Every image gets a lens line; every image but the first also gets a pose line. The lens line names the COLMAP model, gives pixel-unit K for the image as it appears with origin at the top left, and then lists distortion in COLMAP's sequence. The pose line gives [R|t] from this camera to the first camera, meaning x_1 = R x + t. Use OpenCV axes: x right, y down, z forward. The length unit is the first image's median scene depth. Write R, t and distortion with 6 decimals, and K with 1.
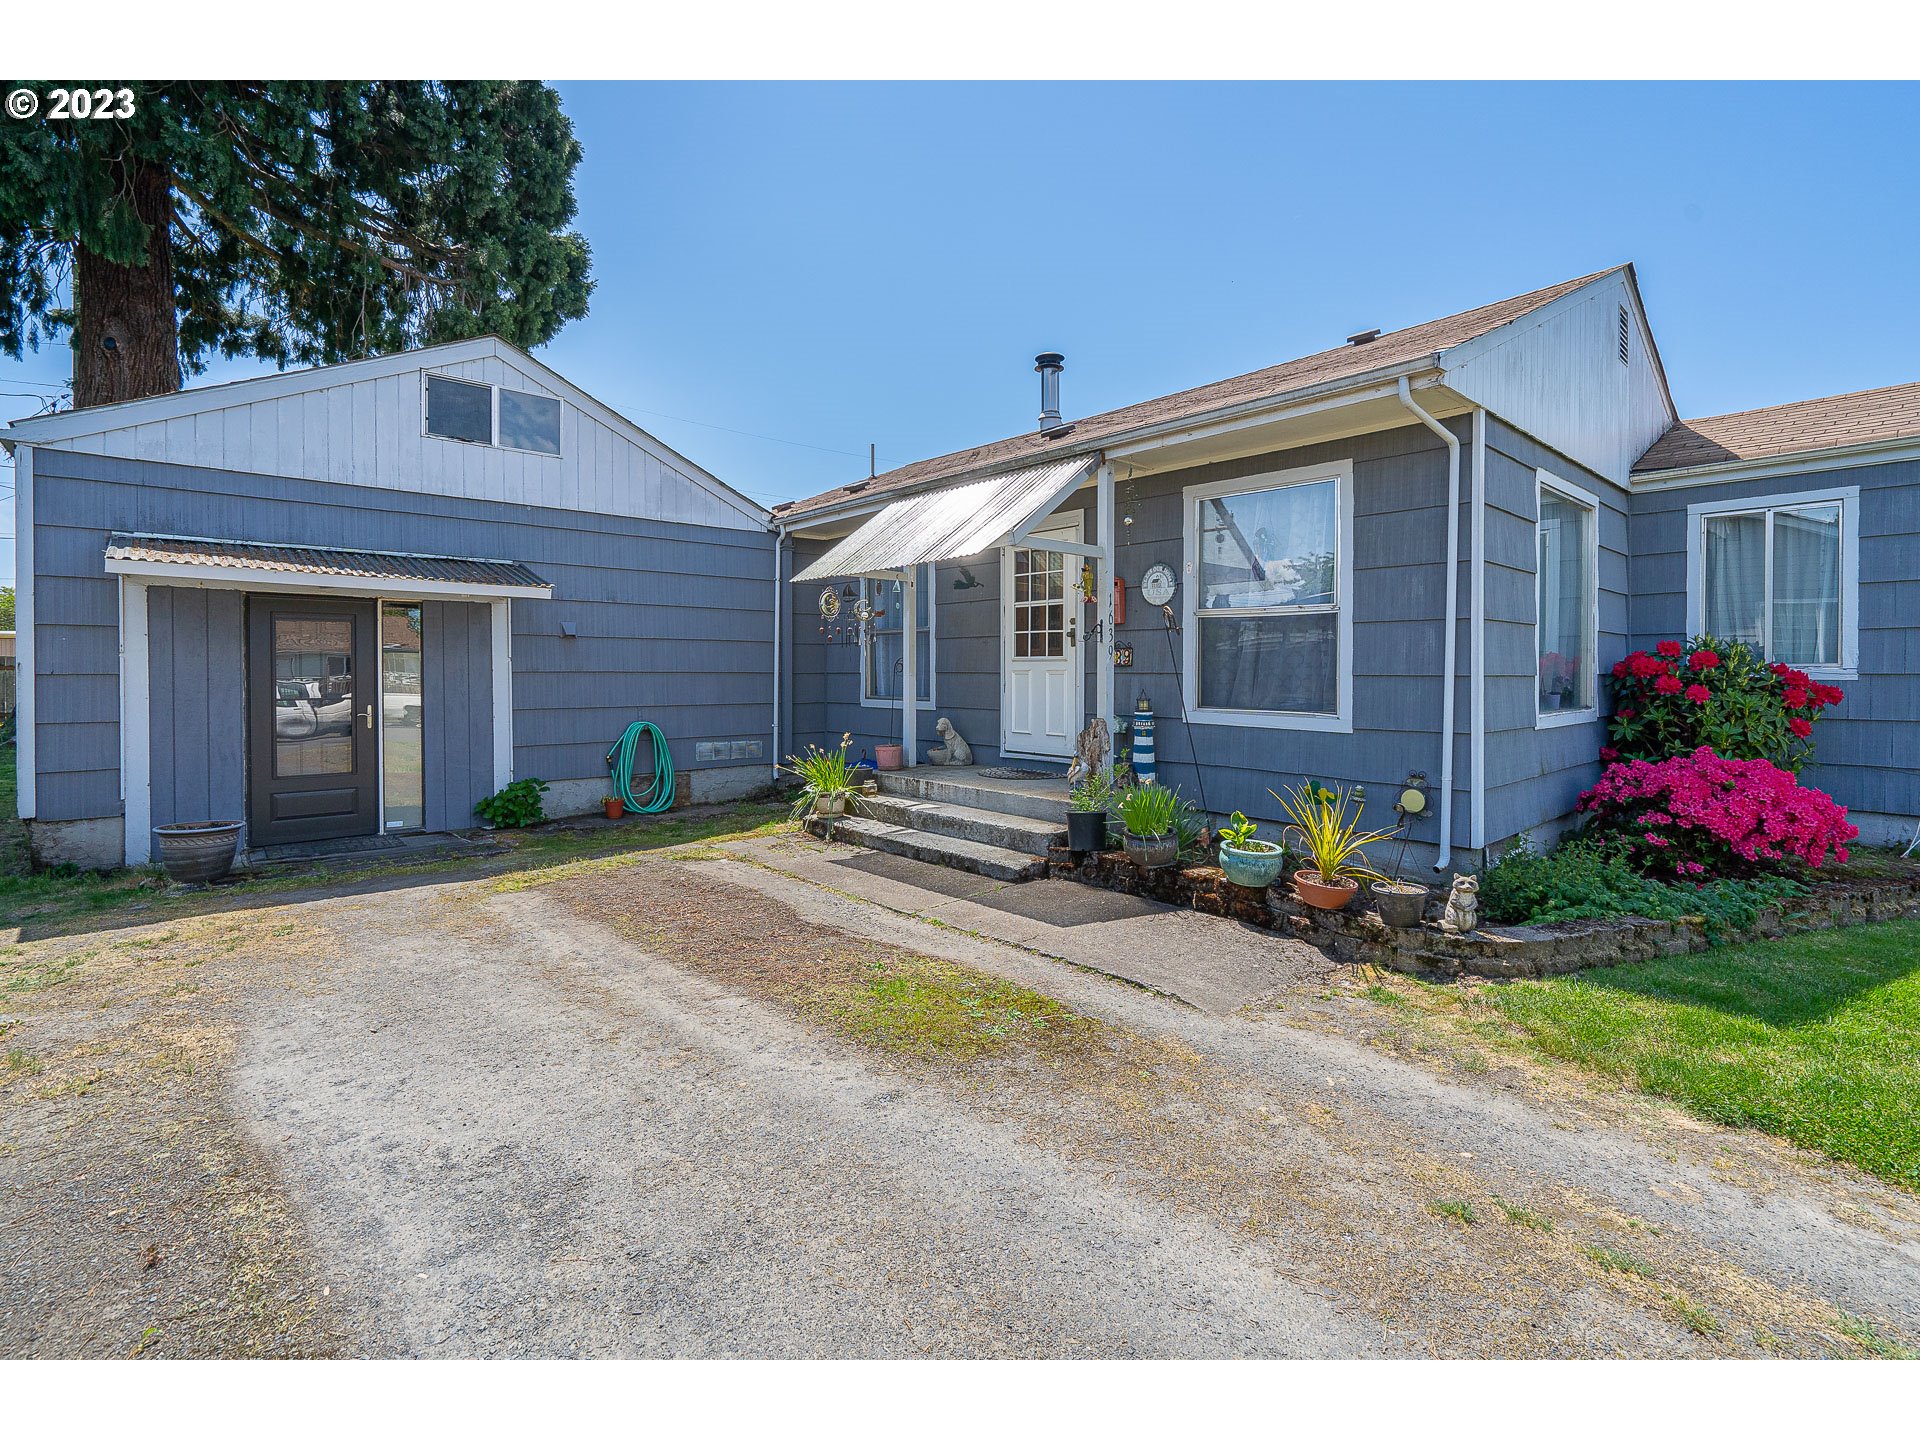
lens RADIAL K [[889.4, 0, 961.6], [0, 889.4, 690.7], [0, 0, 1]] dist [-0.009283, 0.004779]
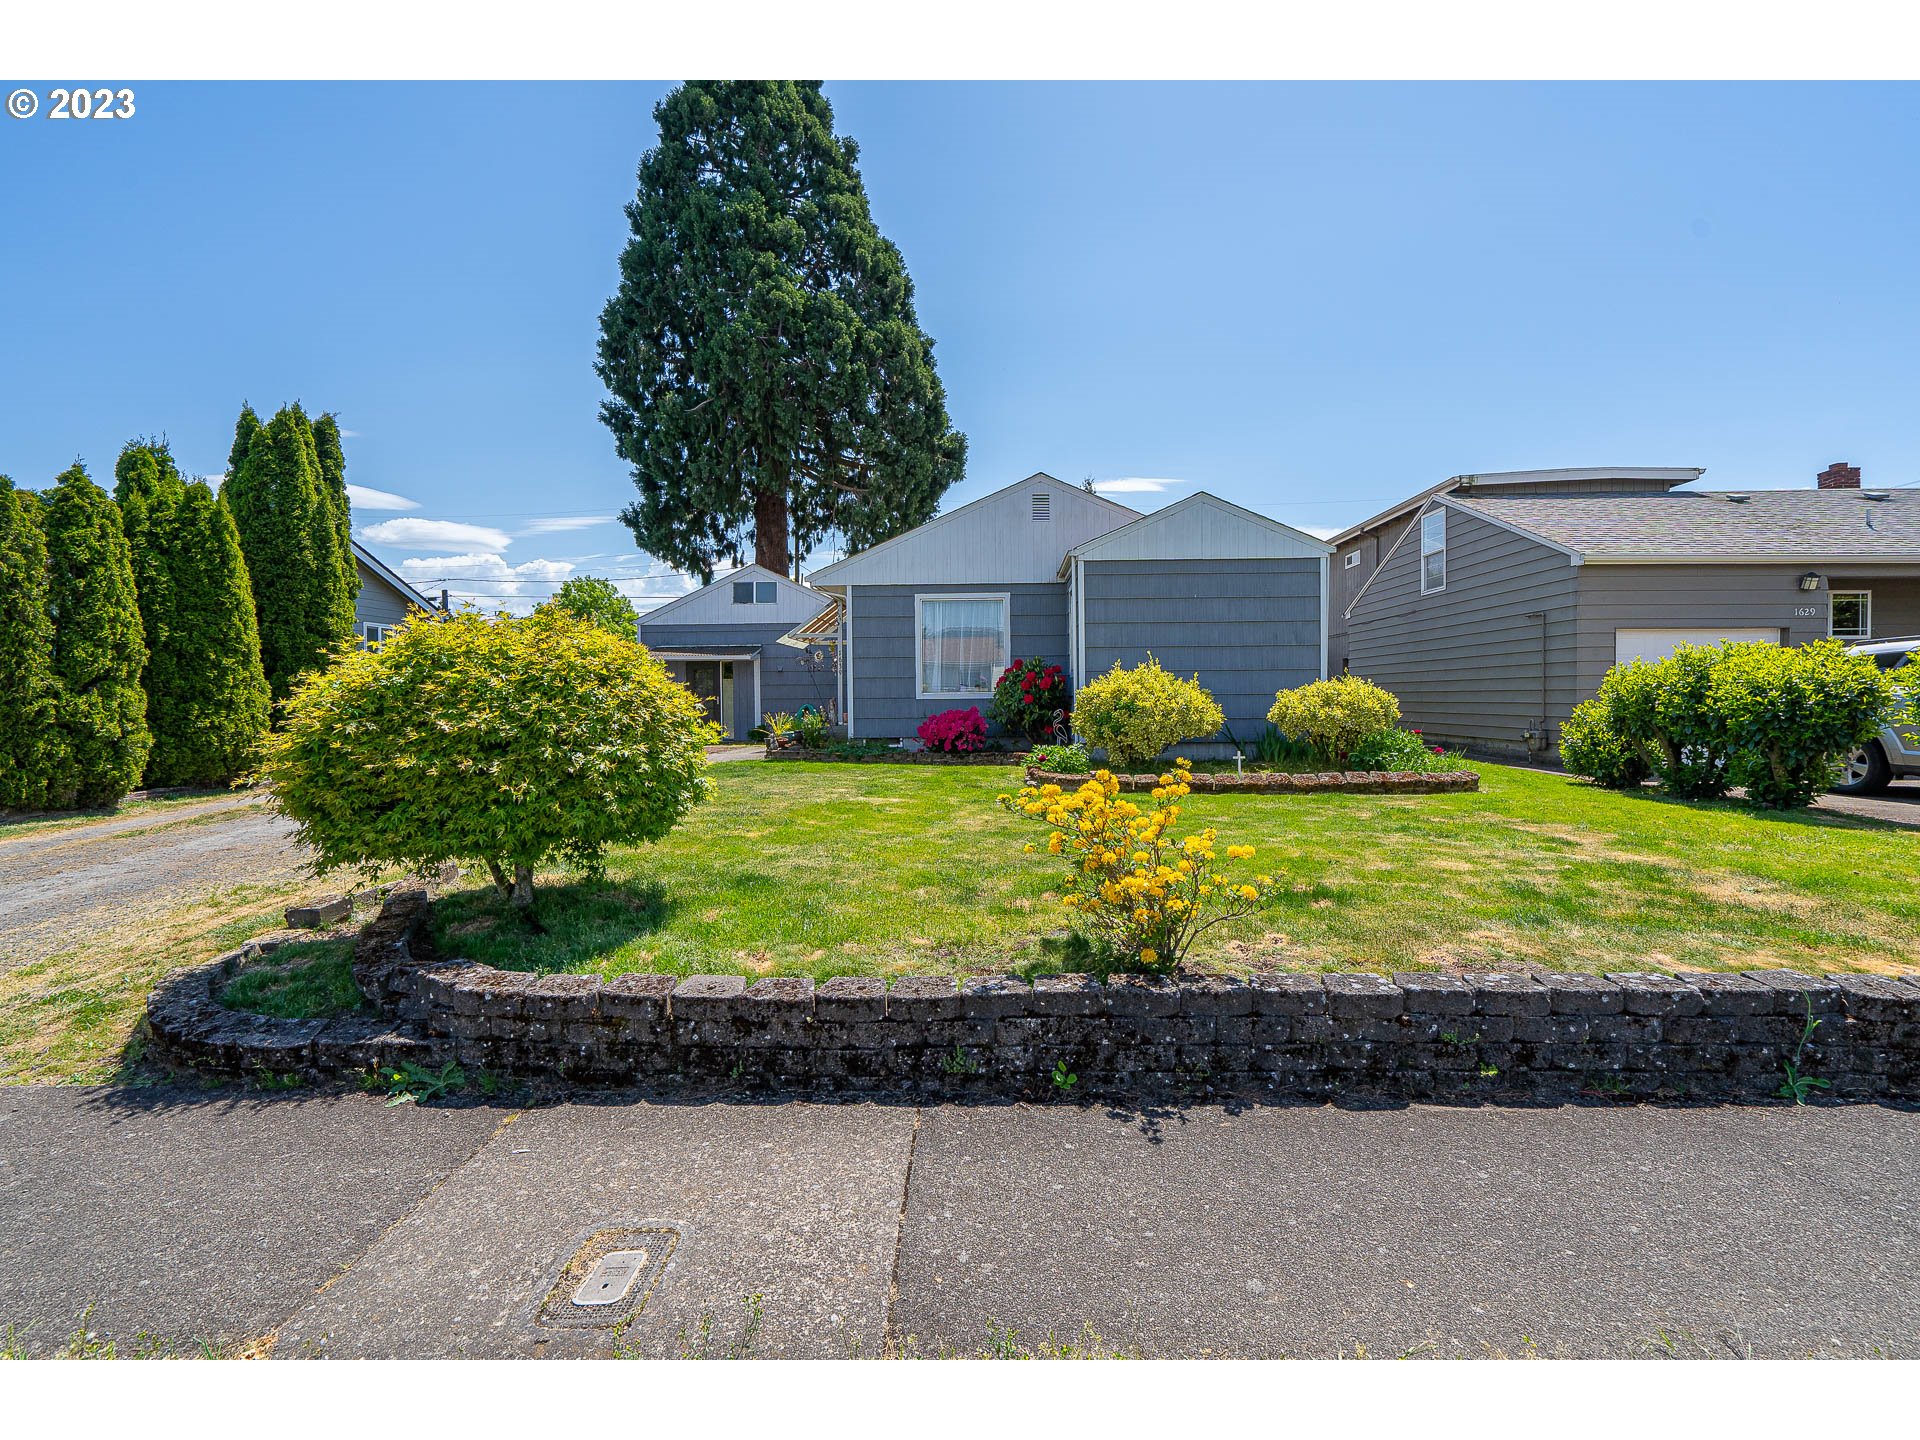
lens RADIAL K [[889.4, 0, 961.6], [0, 889.4, 690.7], [0, 0, 1]] dist [-0.009283, 0.004779]
pose [[0.713843, -0.012907, -0.700187, 1.920279], [-0.007120, 0.999645, -0.025686, 0.062446], [0.700270, 0.023321, 0.713498, -0.512313]]
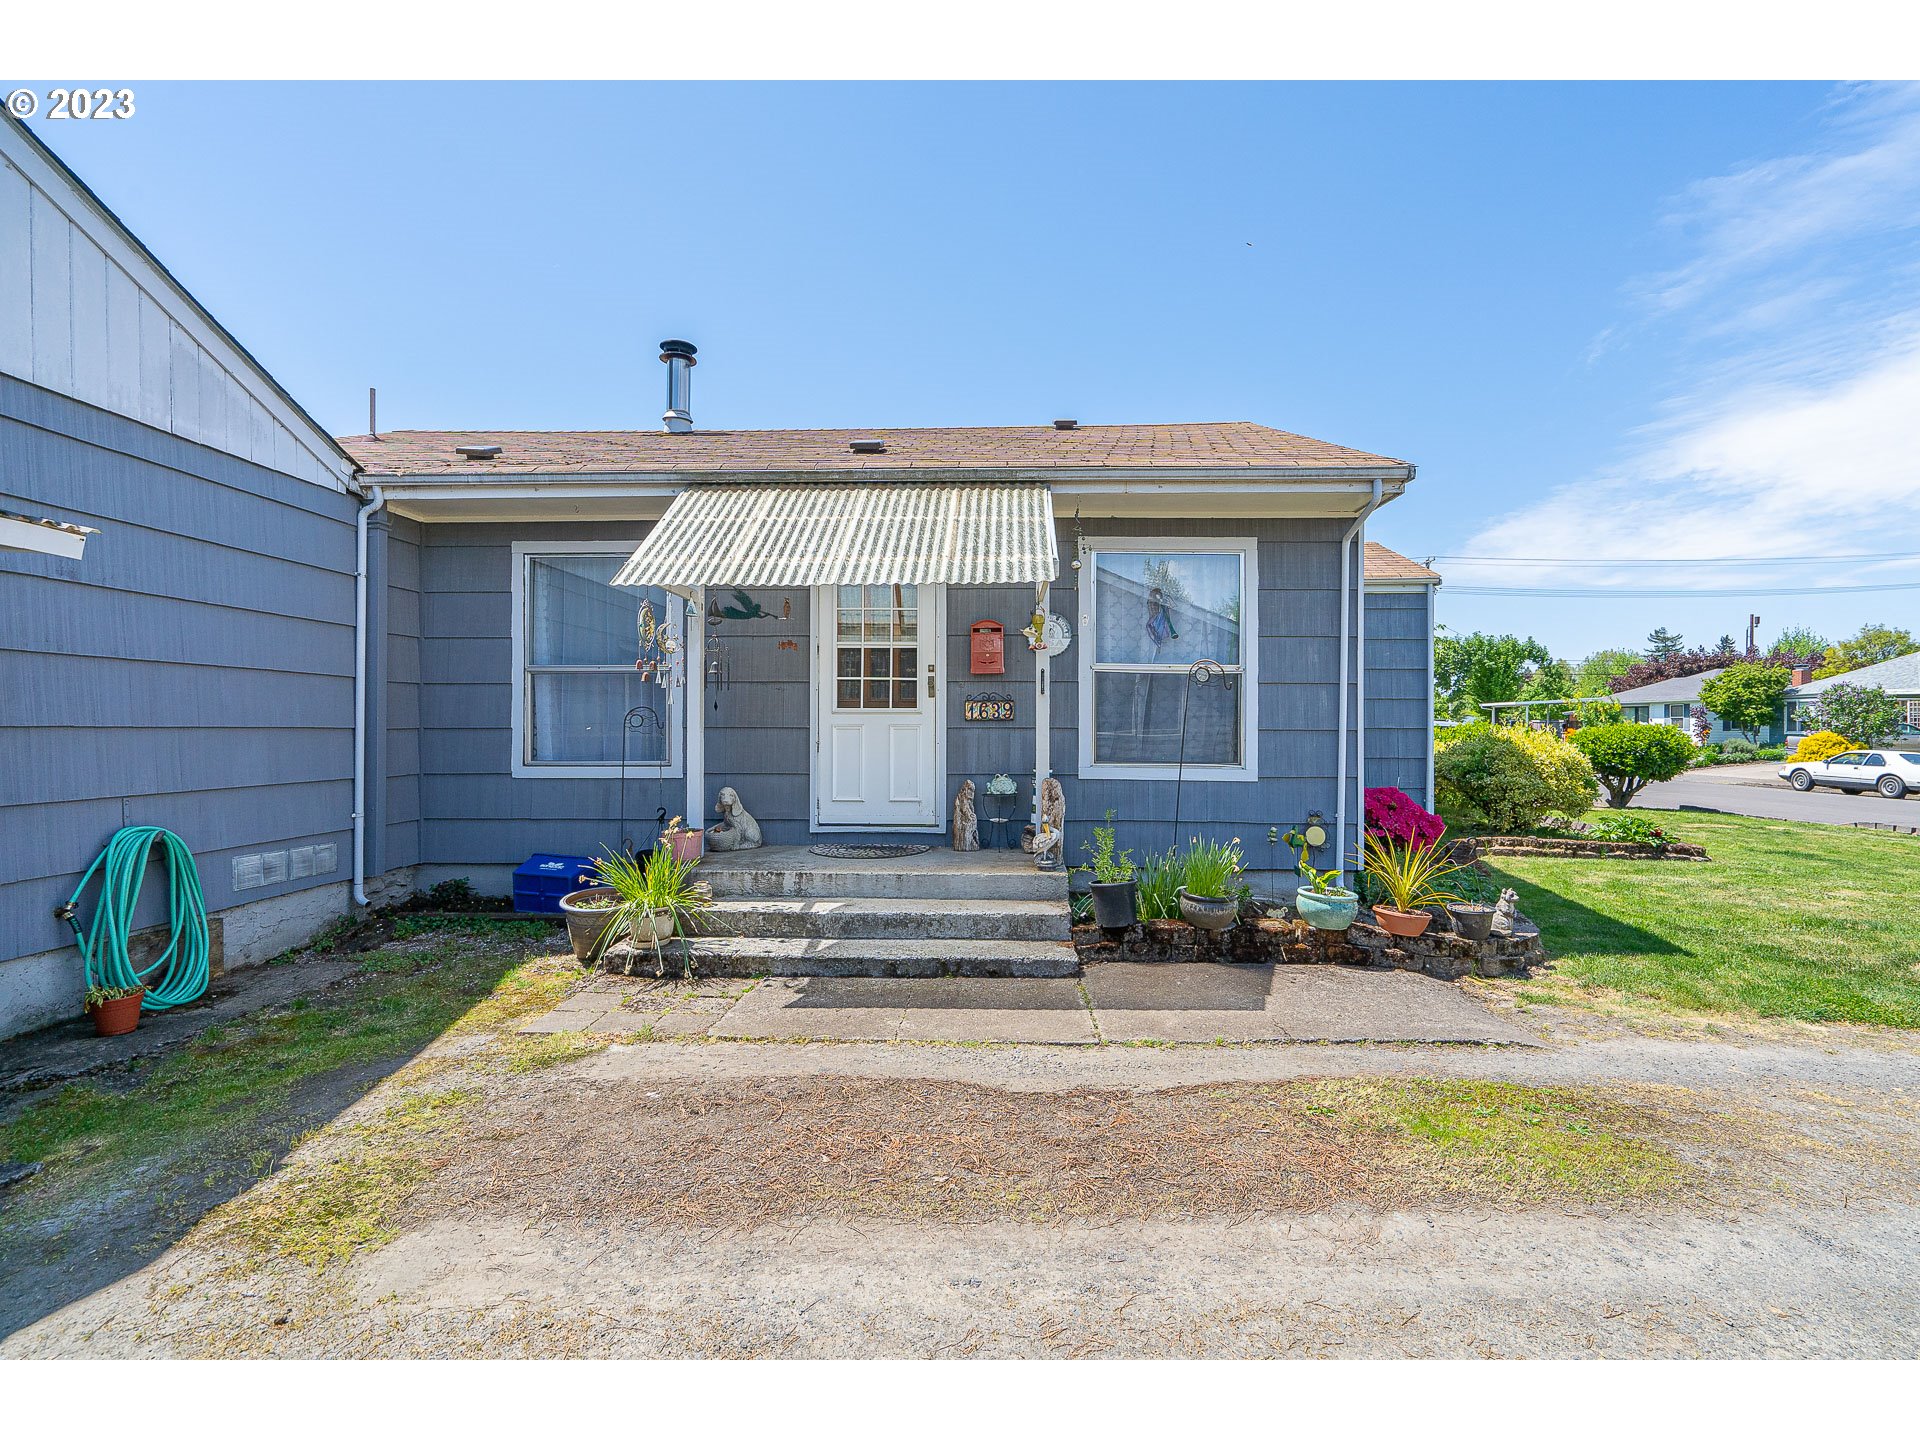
lens RADIAL K [[874.4, 0, 971.8], [0, 874.4, 727.5], [0, 0, 1]] dist [-0.008407, 0.004678]
pose [[0.687214, -0.000669, 0.726455, -0.443310], [0.014936, 0.999801, -0.013210, -0.007906], [-0.726302, 0.019928, 0.687087, 0.364048]]
